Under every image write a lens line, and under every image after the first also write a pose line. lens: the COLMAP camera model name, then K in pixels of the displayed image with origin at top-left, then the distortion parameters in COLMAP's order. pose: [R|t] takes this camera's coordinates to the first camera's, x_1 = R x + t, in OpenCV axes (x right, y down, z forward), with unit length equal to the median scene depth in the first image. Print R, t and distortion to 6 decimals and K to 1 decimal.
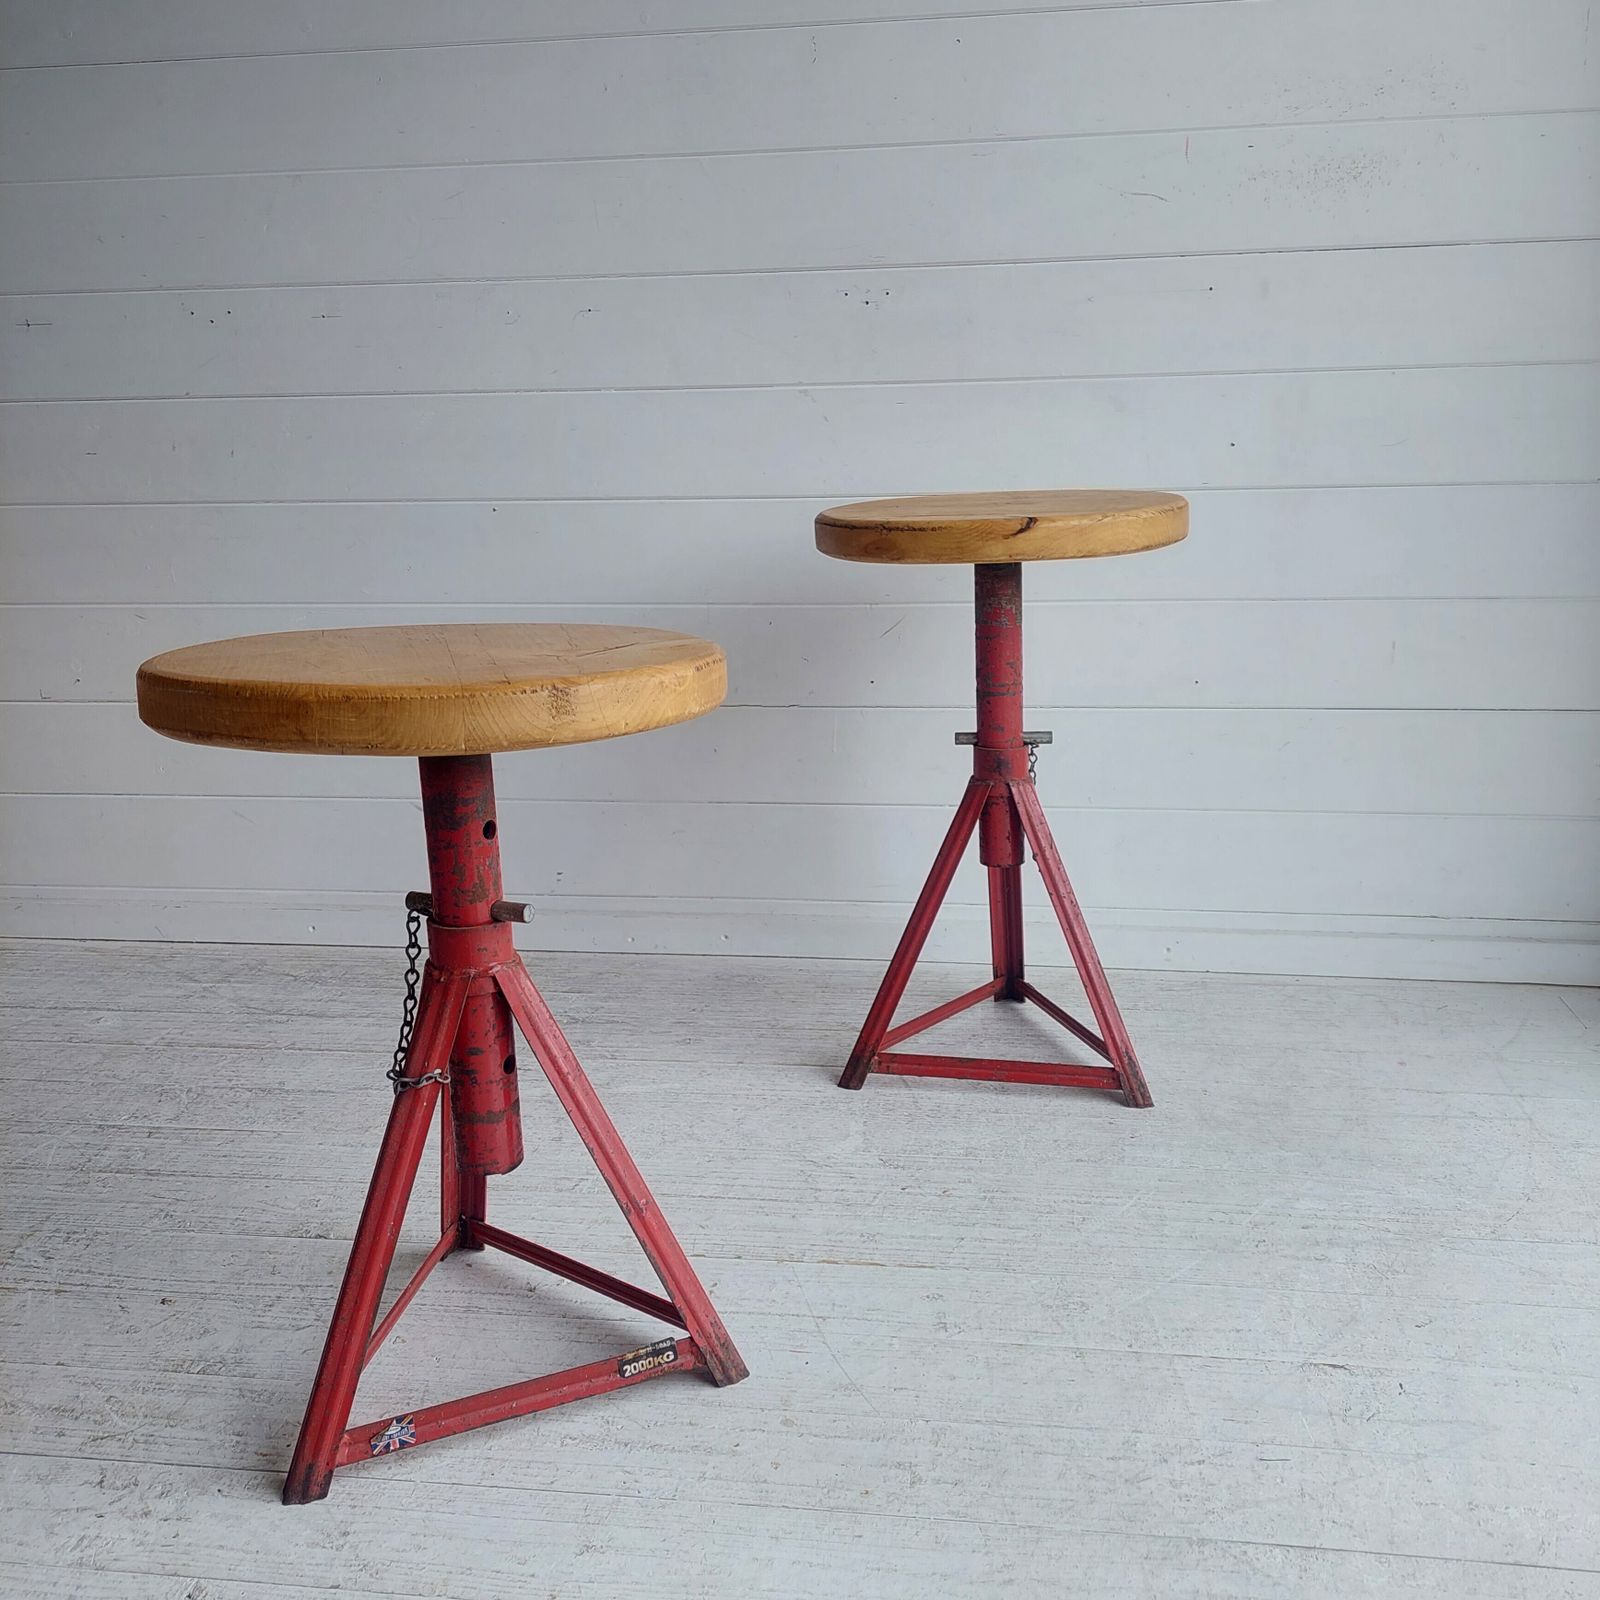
lens RADIAL K [[1588.2, 0, 800.0], [0, 1588.2, 800.0], [0, 0, 1]] dist [0.110248, -0.175342]
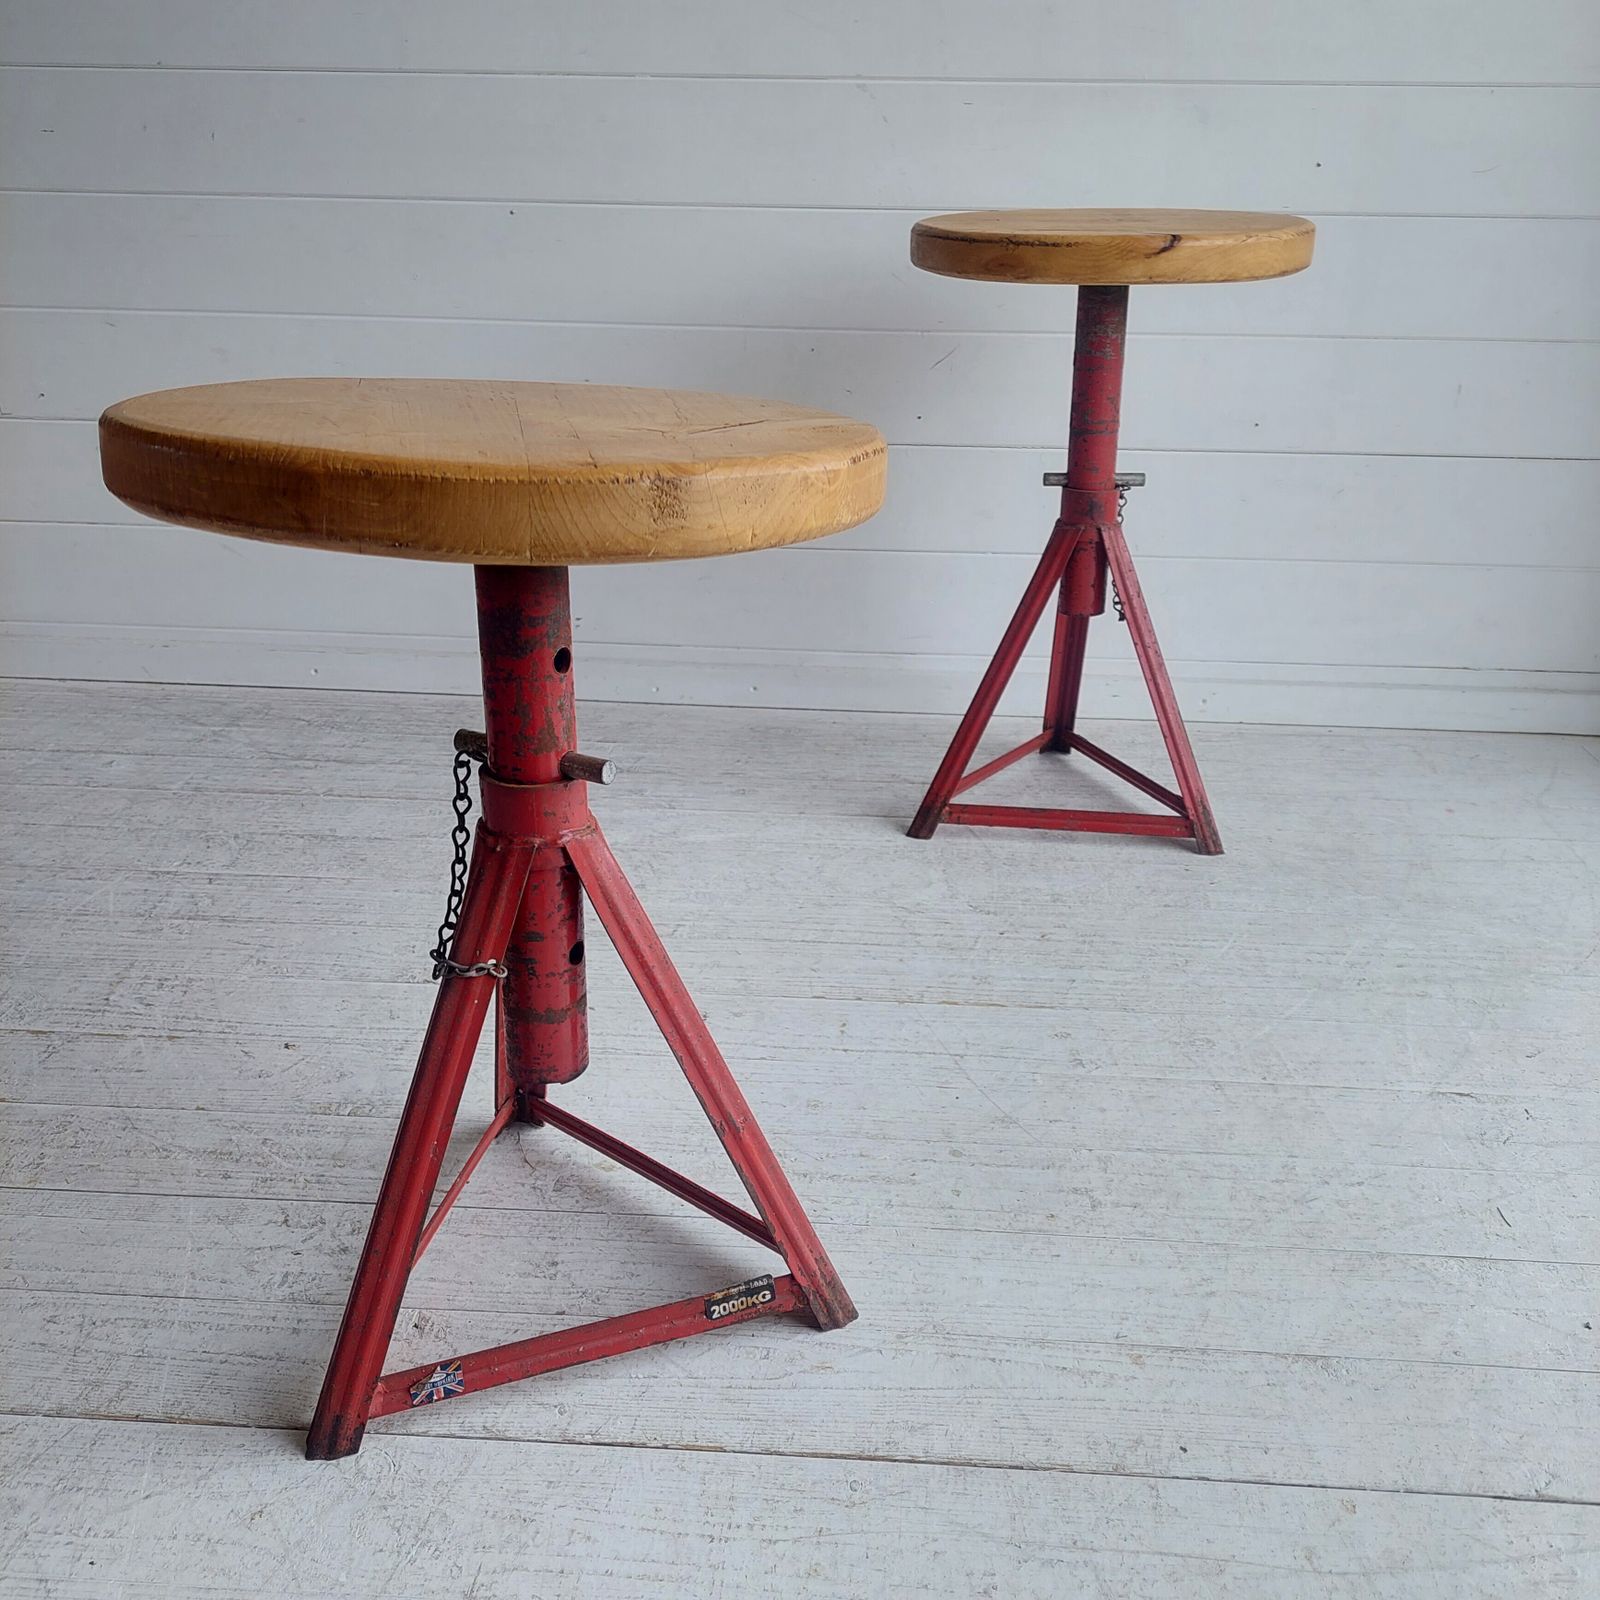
lens RADIAL K [[1591.1, 0, 792.6], [0, 1591.1, 834.8], [0, 0, 1]] dist [0.122196, -0.234070]
pose [[0.996034, 0.000267, 0.088979, -0.166527], [-0.015811, 0.984613, 0.174031, 0.007897], [-0.087563, -0.174748, 0.980712, 0.032681]]
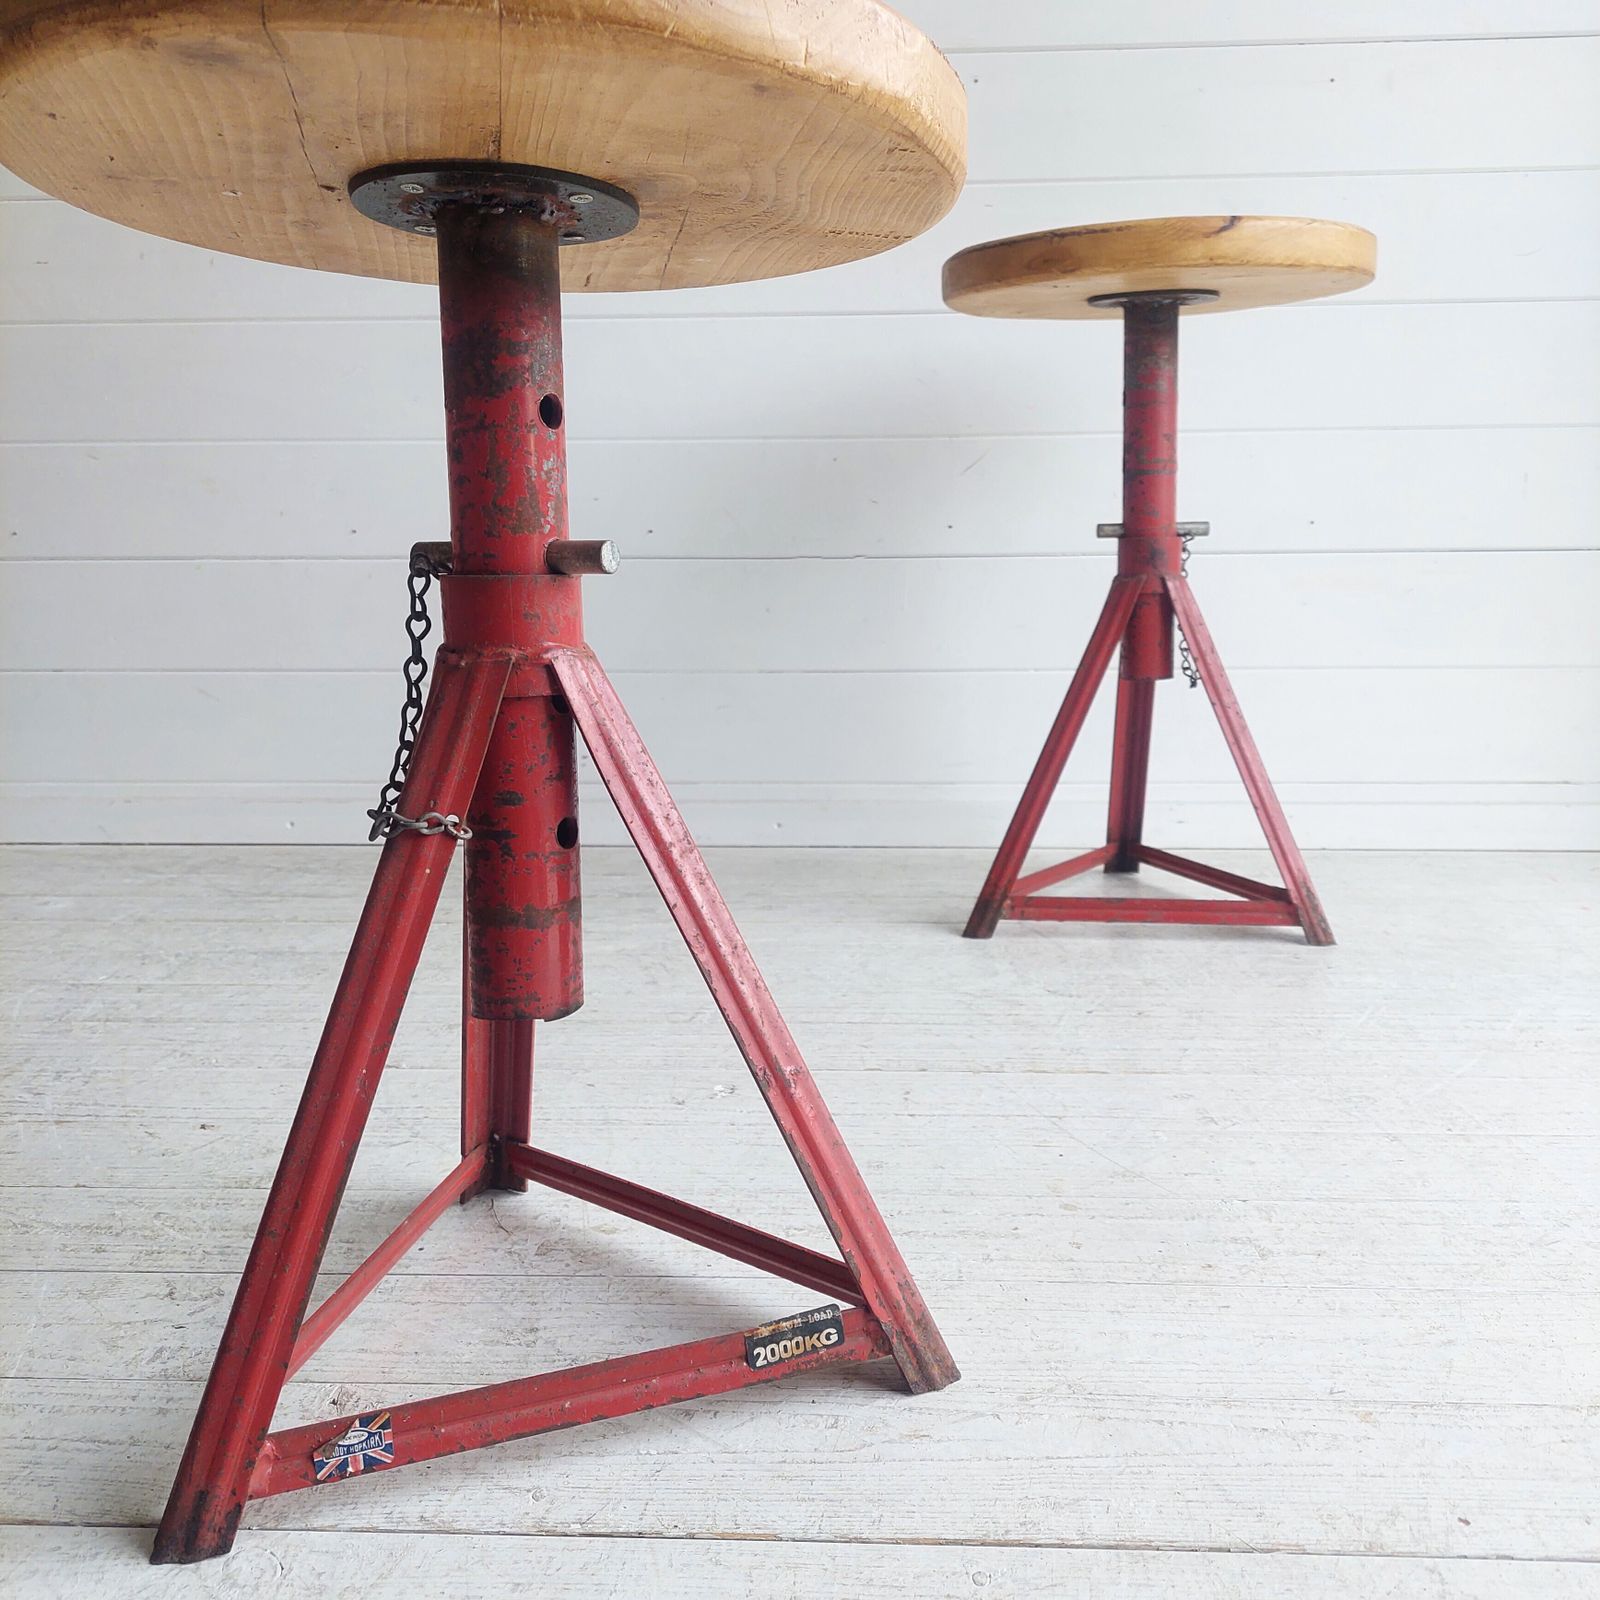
lens RADIAL K [[1593.8, 0, 807.0], [0, 1593.8, 802.3], [0, 0, 1]] dist [0.079745, -0.107916]
pose [[0.995764, -0.000588, 0.091942, -0.168507], [0.006519, 0.997914, -0.064225, 0.197033], [-0.091713, 0.064553, 0.993691, 0.184807]]
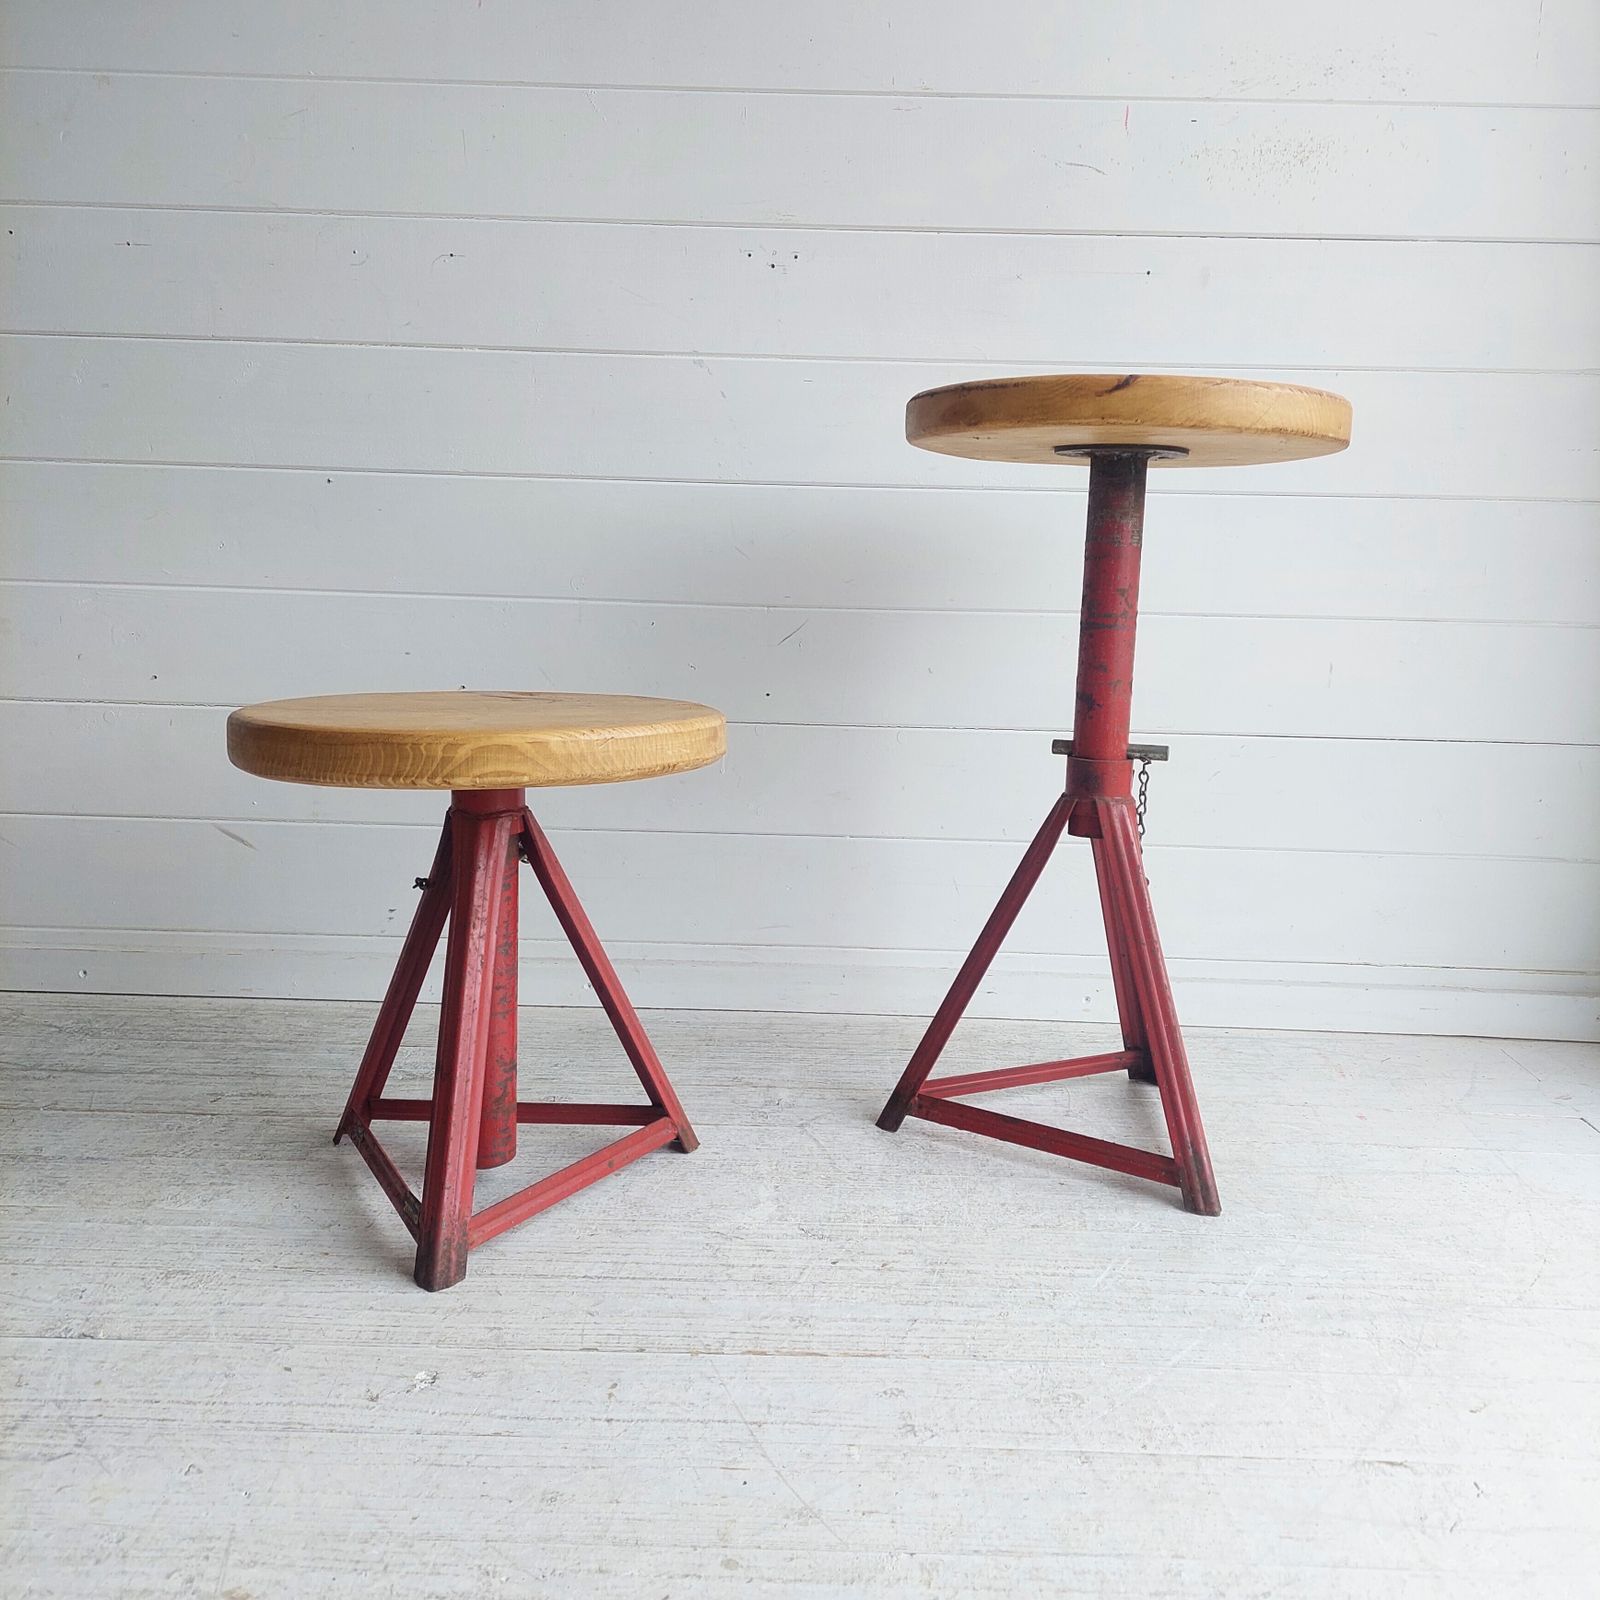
lens RADIAL K [[1580.4, 0, 821.9], [0, 1580.4, 807.1], [0, 0, 1]] dist [0.081115, -0.105877]
pose [[0.990284, 0.023881, 0.136993, -0.062868], [-0.015284, 0.997867, -0.063467, 0.064338], [-0.138216, 0.060757, 0.988537, 0.185785]]
